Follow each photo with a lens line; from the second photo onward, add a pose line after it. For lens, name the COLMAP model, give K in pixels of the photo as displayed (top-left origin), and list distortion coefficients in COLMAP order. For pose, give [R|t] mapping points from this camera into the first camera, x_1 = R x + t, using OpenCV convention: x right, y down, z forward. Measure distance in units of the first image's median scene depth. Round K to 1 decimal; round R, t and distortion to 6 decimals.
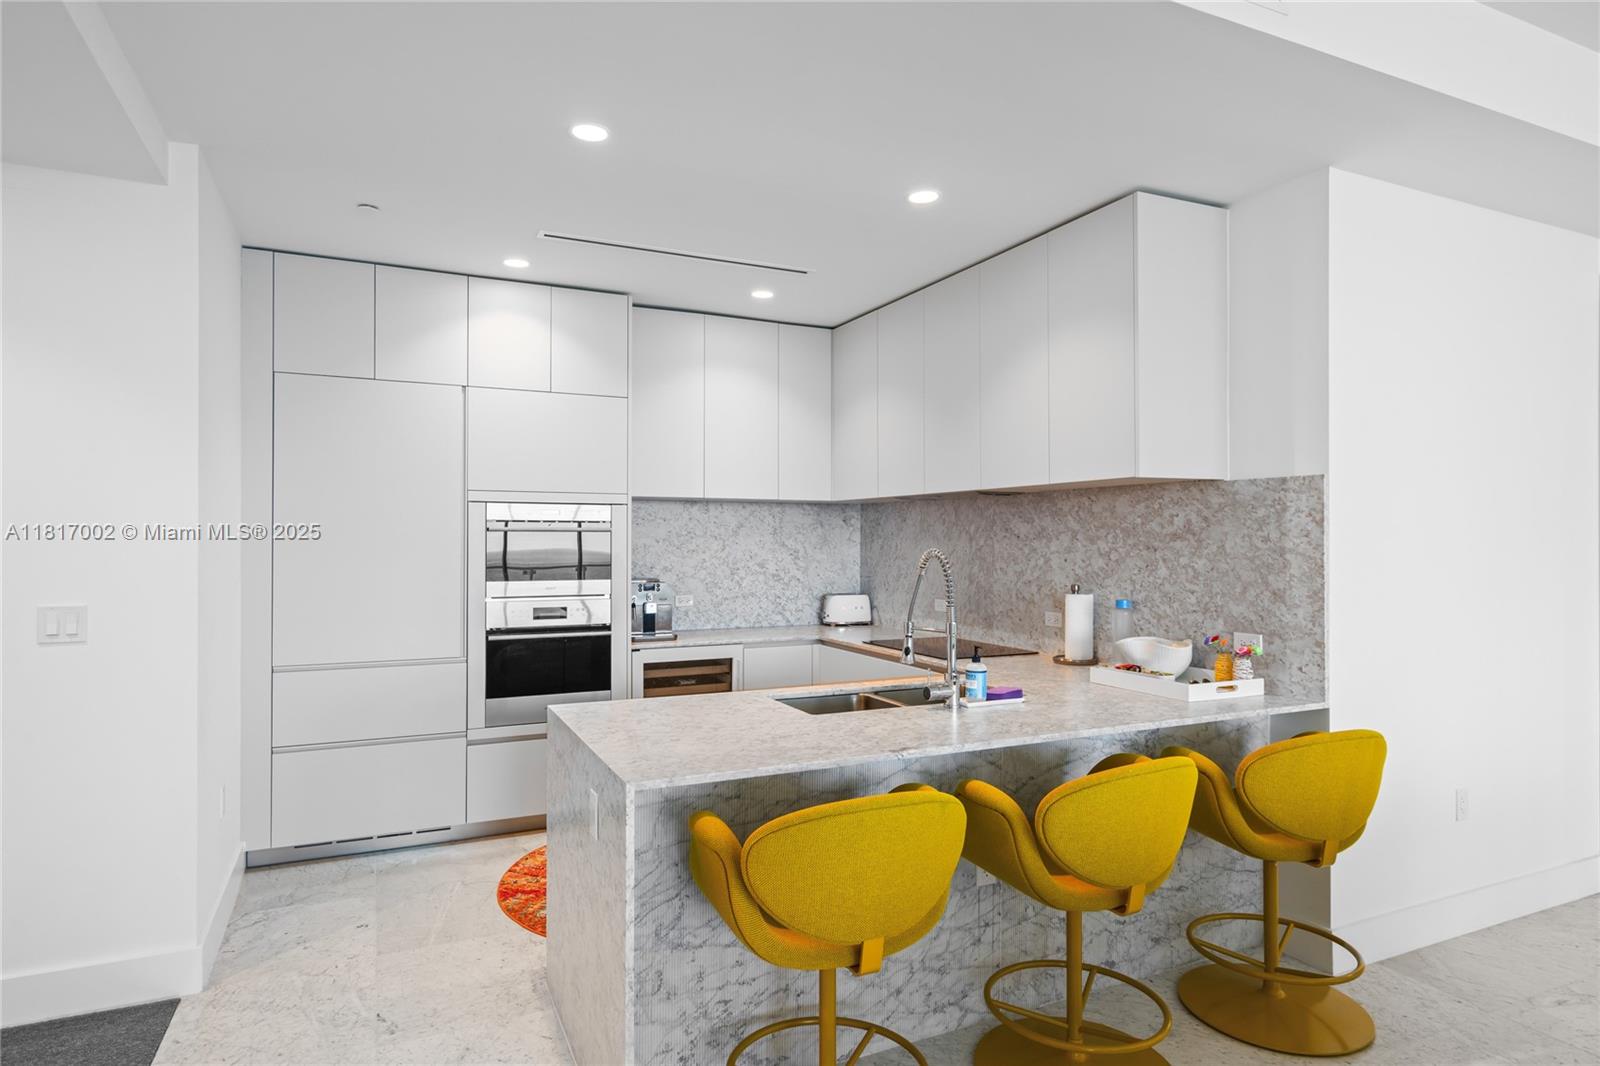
lens RADIAL K [[926.2, 0, 814.8], [0, 926.2, 532.6], [0, 0, 1]] dist [0.019707, -0.000112]
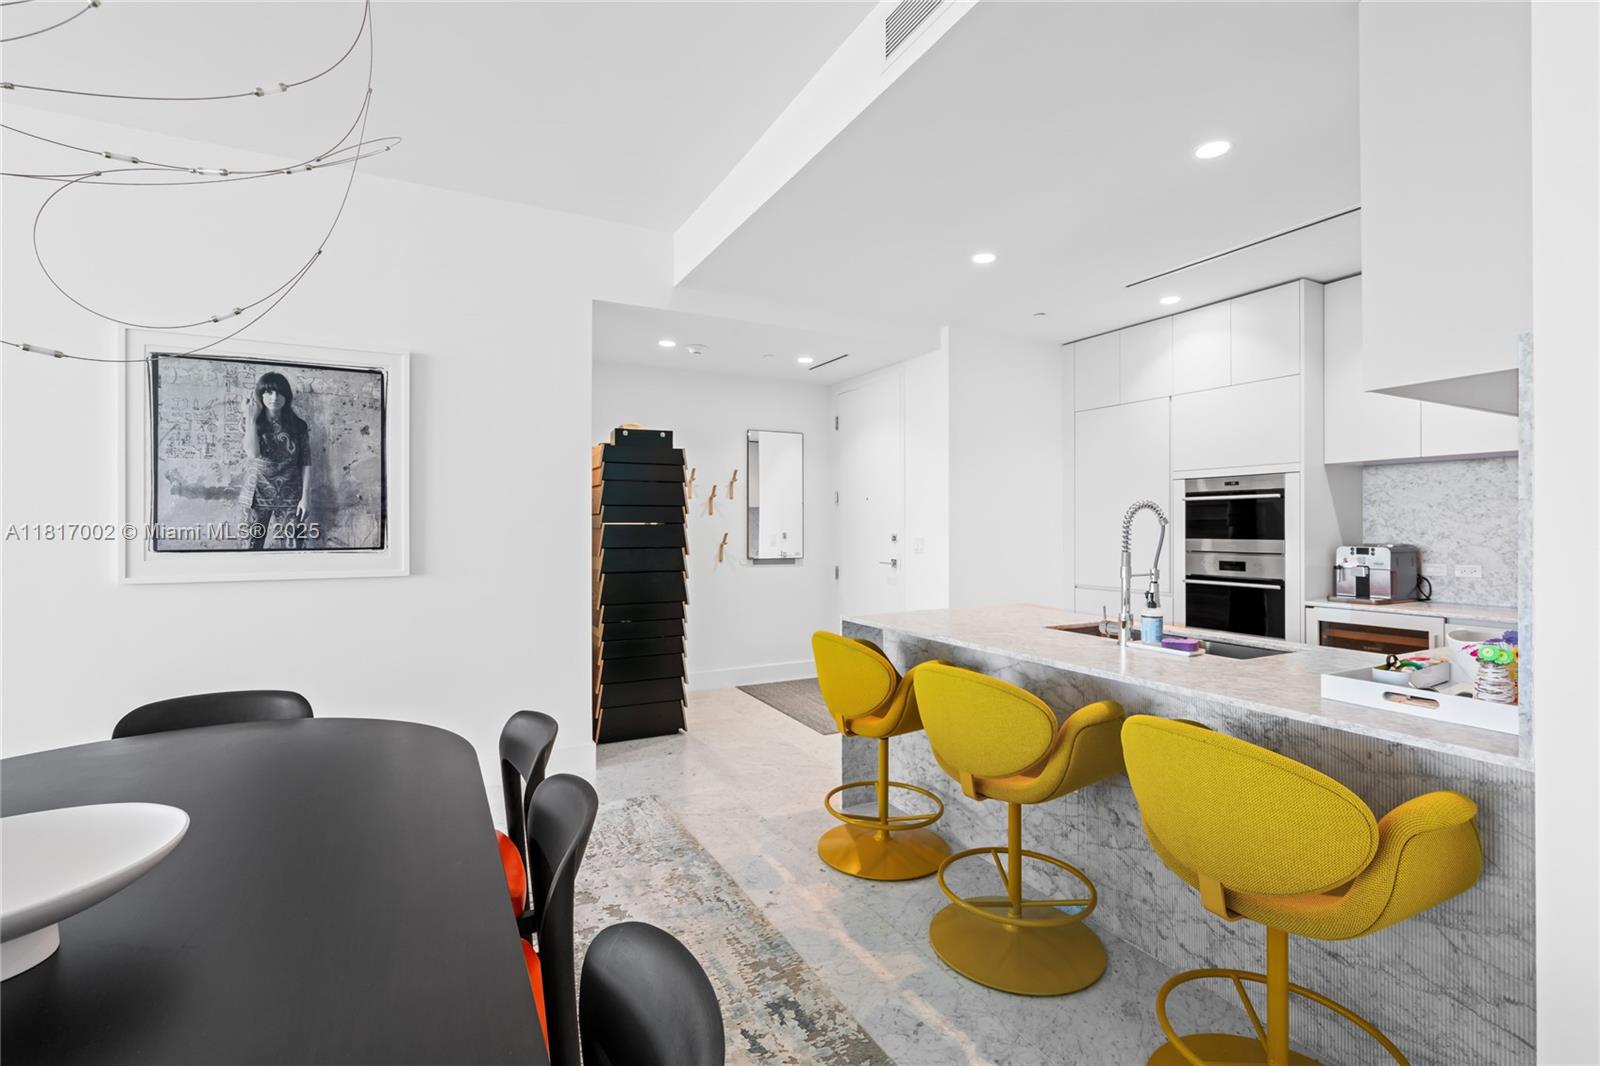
lens RADIAL K [[735.6, 0, 801.3], [0, 735.6, 532.1], [0, 0, 1]] dist [0.004122, 0.002233]
pose [[0.019898, 0.001863, -0.999800, 0.940070], [0.005504, 0.999983, 0.001973, 0.051294], [0.999787, -0.005542, 0.019888, 0.570108]]
